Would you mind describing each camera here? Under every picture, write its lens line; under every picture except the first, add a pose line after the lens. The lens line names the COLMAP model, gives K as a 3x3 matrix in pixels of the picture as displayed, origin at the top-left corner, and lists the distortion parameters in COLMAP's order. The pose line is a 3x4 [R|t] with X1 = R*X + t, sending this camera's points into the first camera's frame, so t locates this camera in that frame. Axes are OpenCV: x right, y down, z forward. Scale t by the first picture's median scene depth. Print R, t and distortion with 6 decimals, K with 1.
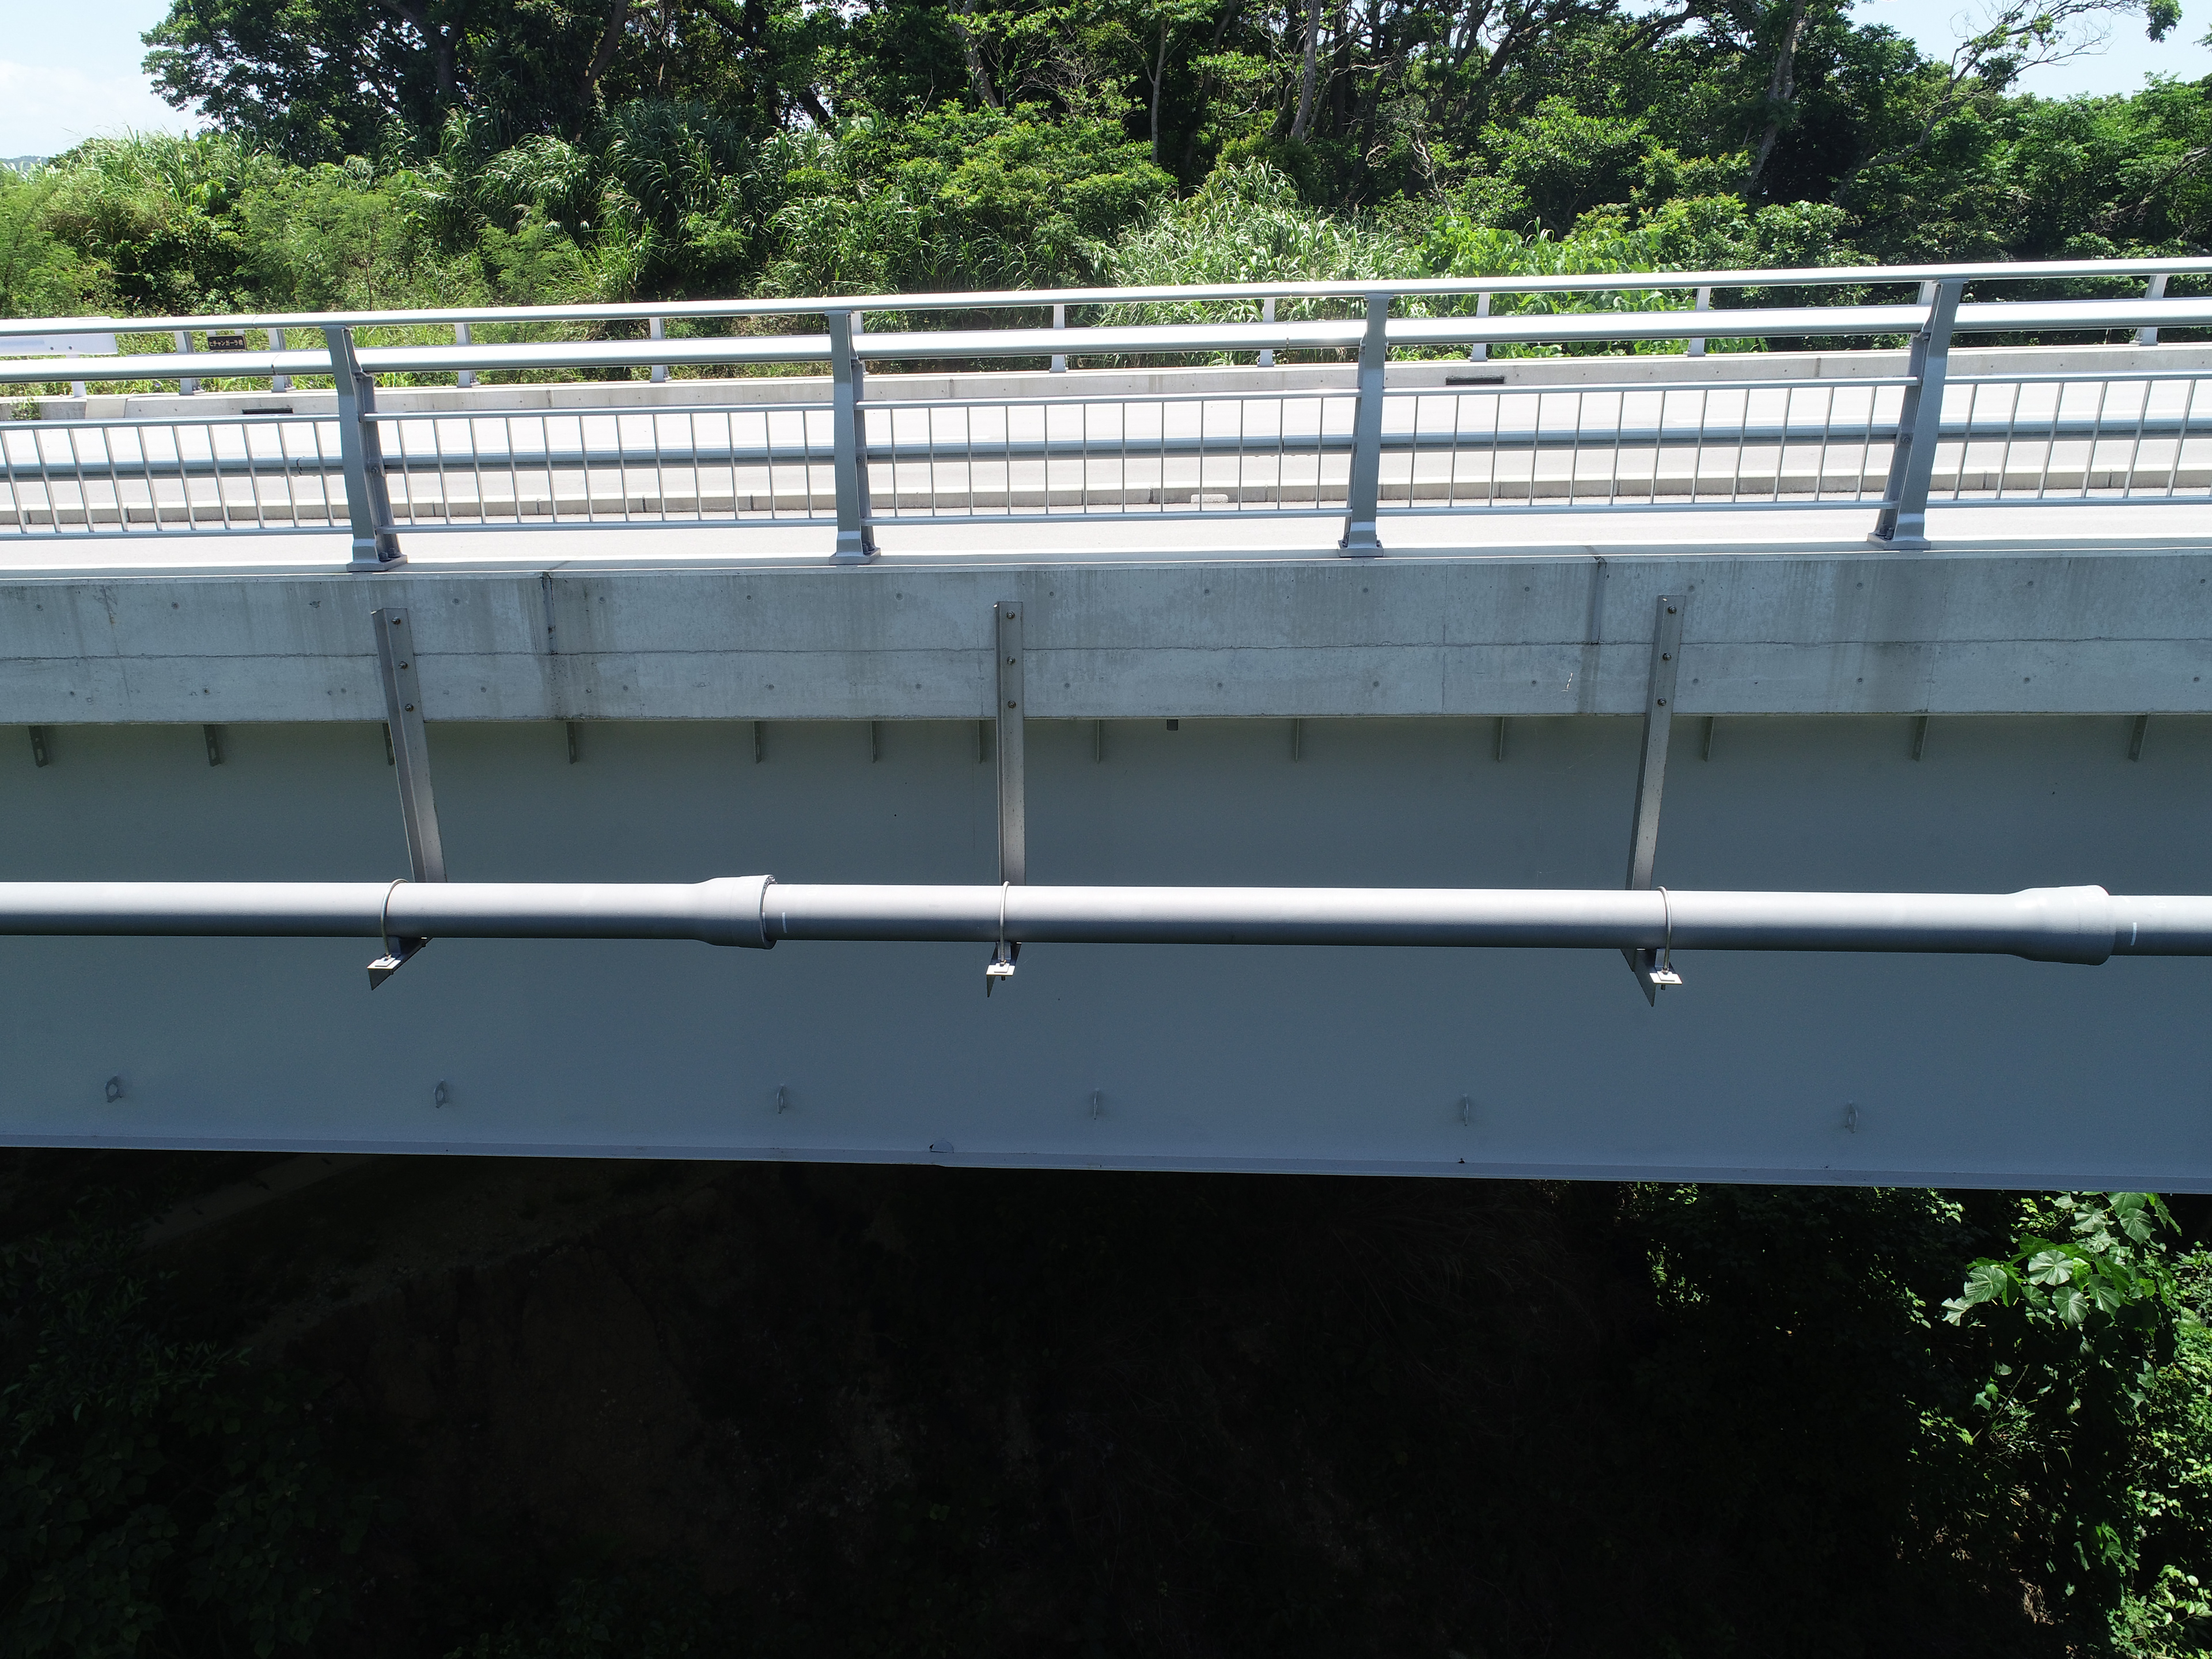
lens RADIAL K [[1609.8, 0, 1104.8], [0, 1609.8, 934.2], [0, 0, 1]] dist [0.005758, 0.002400]
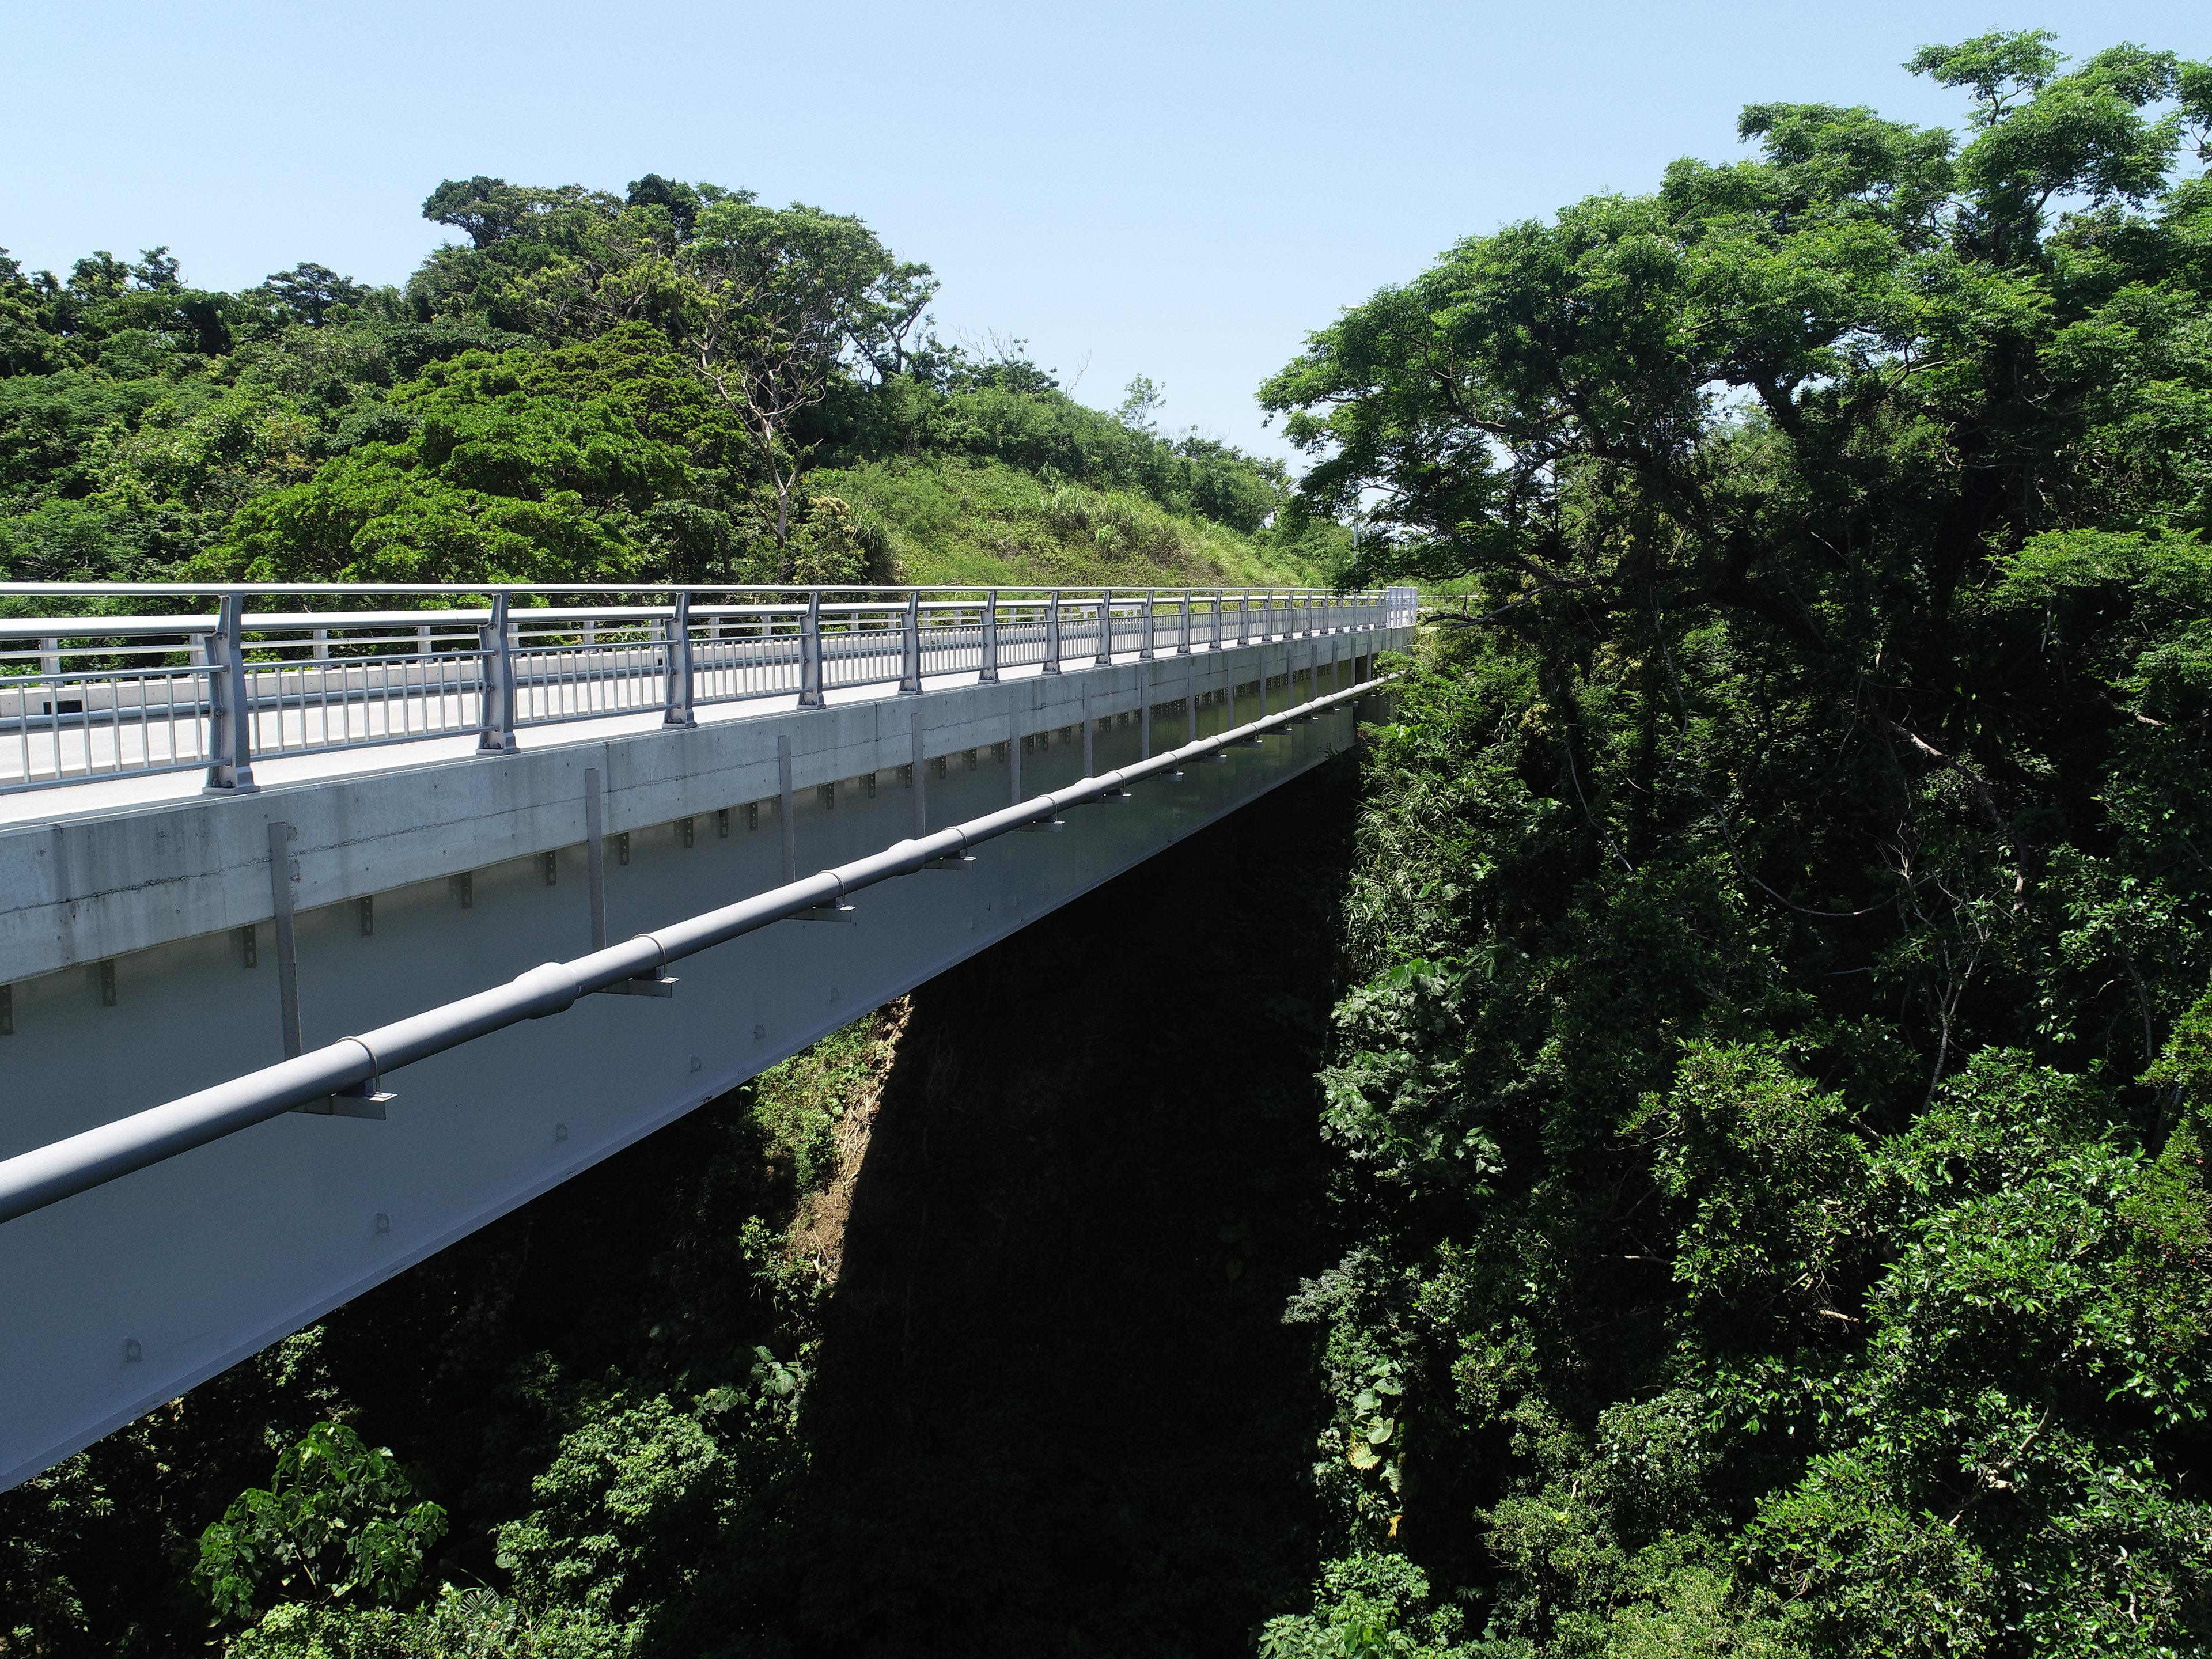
lens RADIAL K [[1679.2, 0, 1106.0], [0, 1679.2, 829.5], [0, 0, 1]] dist [-0.001688, 0.001251]
pose [[0.196410, -0.108201, 0.974533, -1.461593], [0.356847, 0.933623, 0.031739, -0.015795], [-0.913282, 0.341526, 0.221984, 0.164343]]
